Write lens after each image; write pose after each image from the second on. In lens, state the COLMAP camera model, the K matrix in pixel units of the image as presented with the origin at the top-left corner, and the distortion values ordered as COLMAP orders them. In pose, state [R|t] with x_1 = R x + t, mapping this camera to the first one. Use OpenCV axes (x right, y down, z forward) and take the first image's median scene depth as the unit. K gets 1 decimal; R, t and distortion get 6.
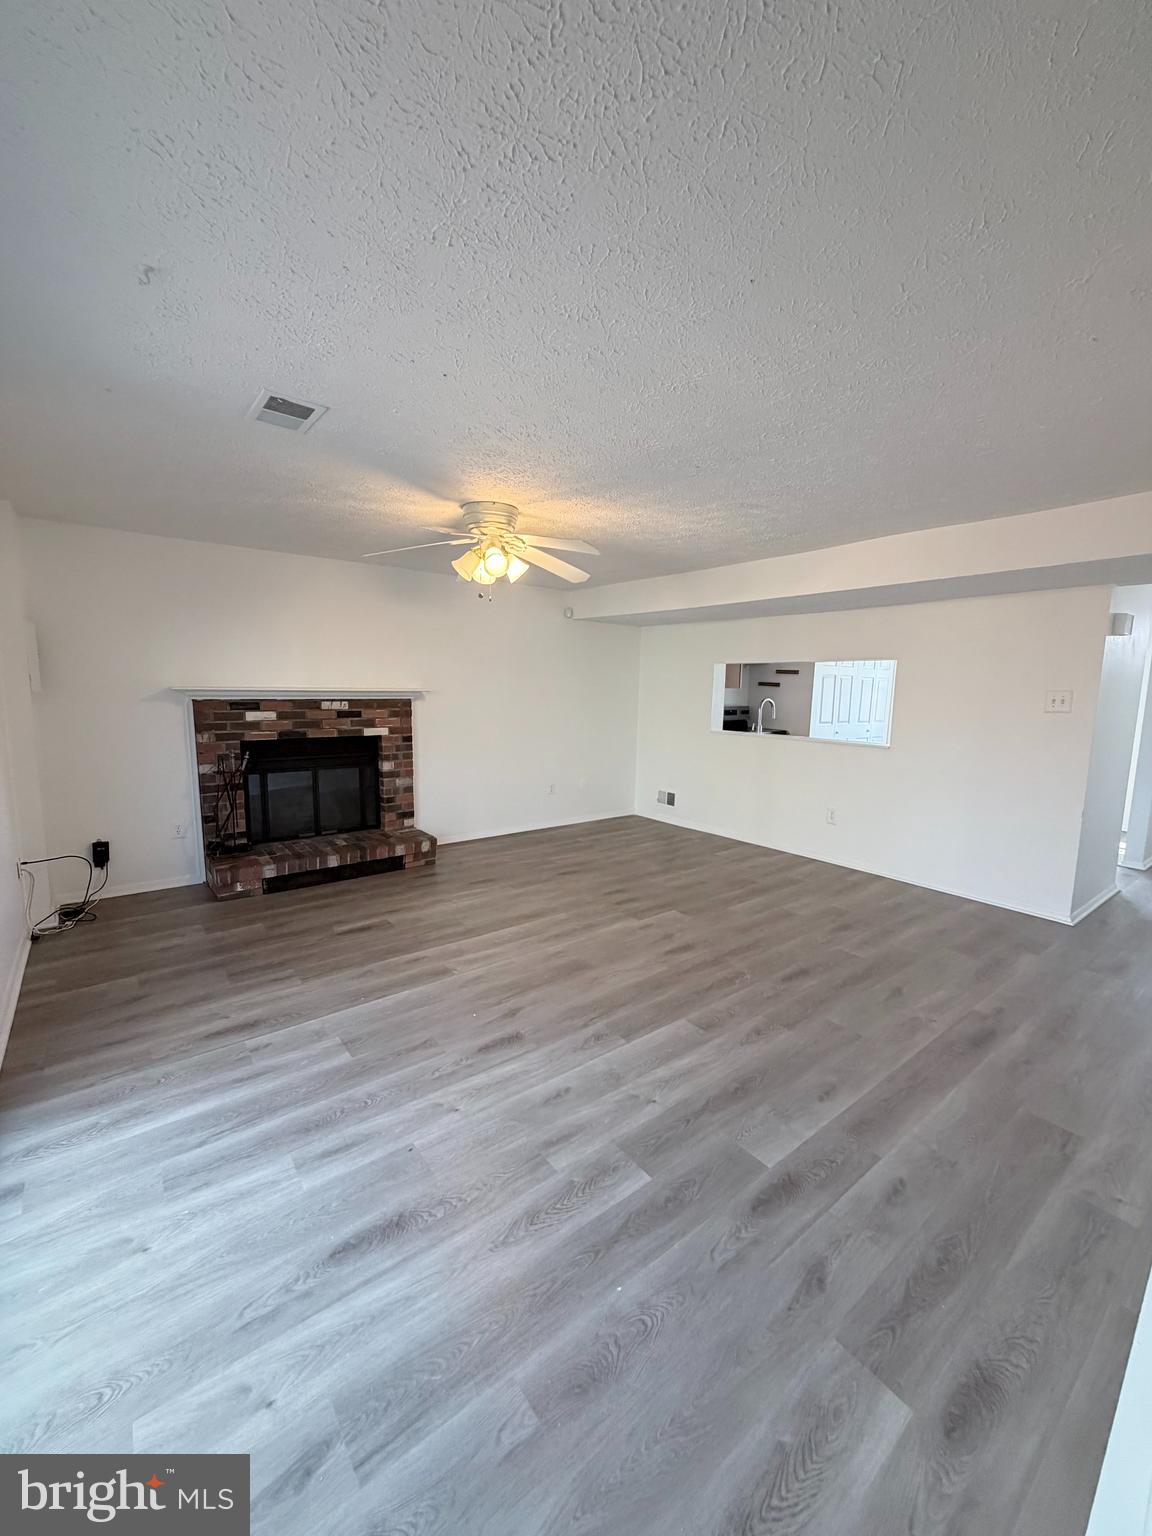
lens RADIAL K [[613.3, 0, 577.3], [0, 613.3, 768.4], [0, 0, 1]] dist [0.000742, 0.000040]
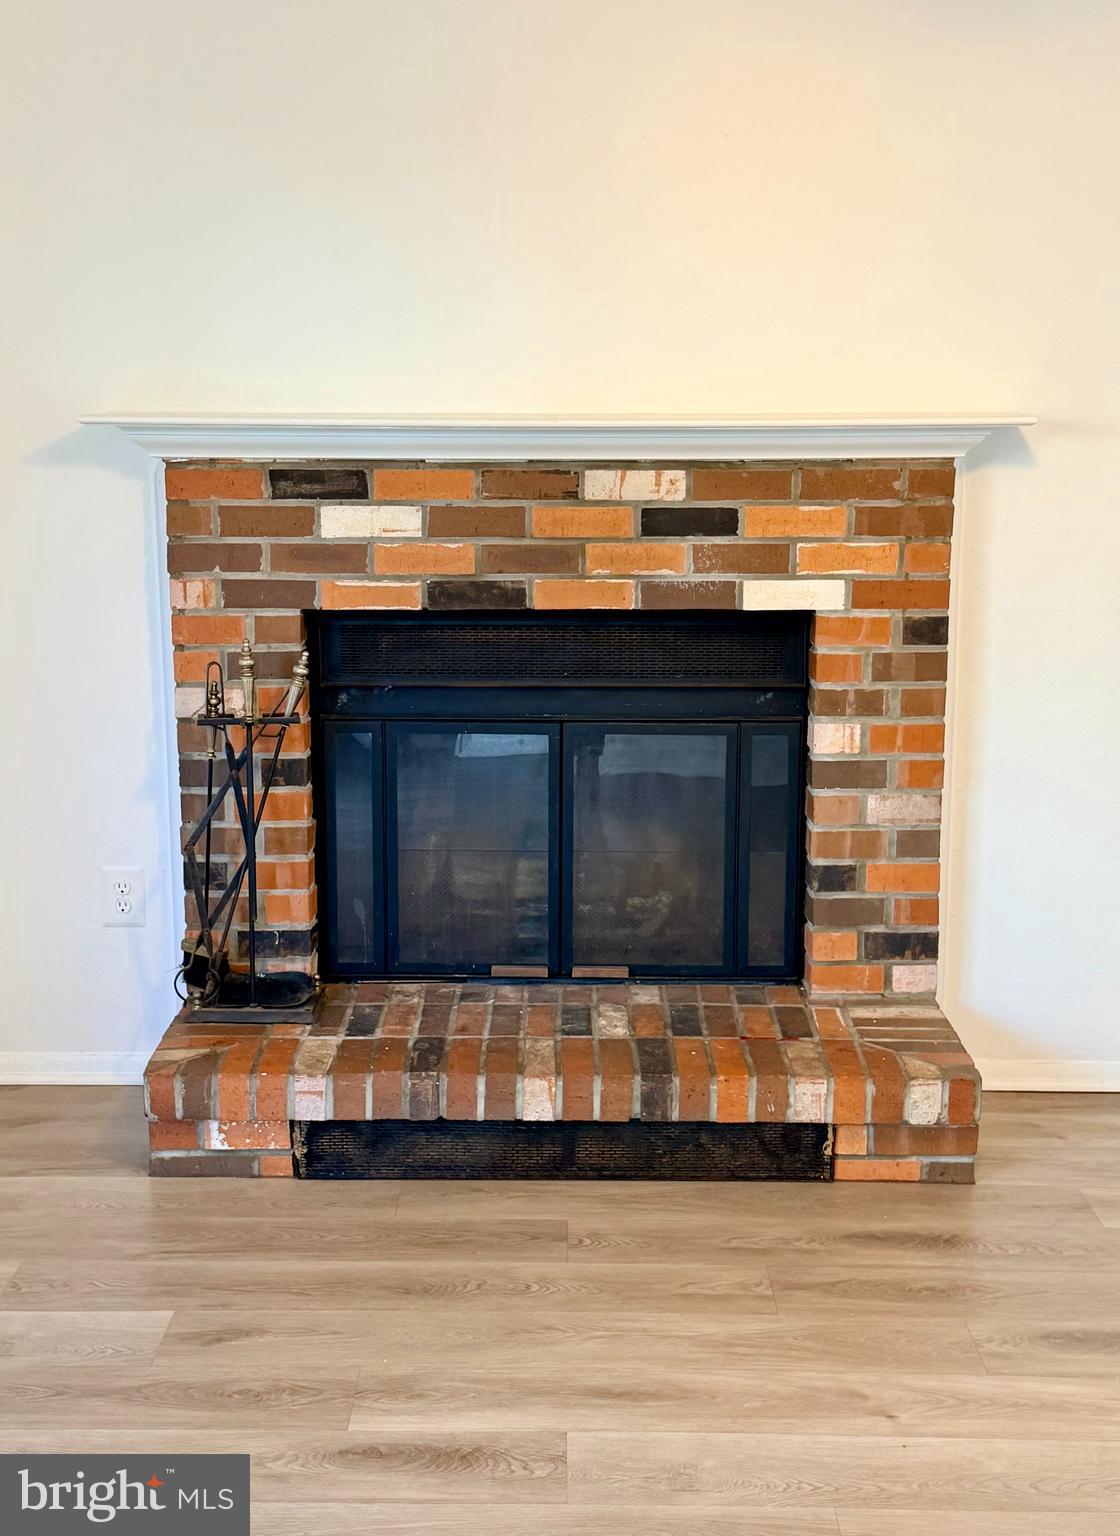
lens RADIAL K [[1989.7, 0, 558.7], [0, 1989.7, 766.1], [0, 0, 1]] dist [0.136417, 0.000000]
pose [[0.777499, 0.100394, -0.620819, 0.106912], [-0.074145, 0.994924, 0.068035, -0.042411], [0.624498, -0.006866, 0.780996, 0.346878]]
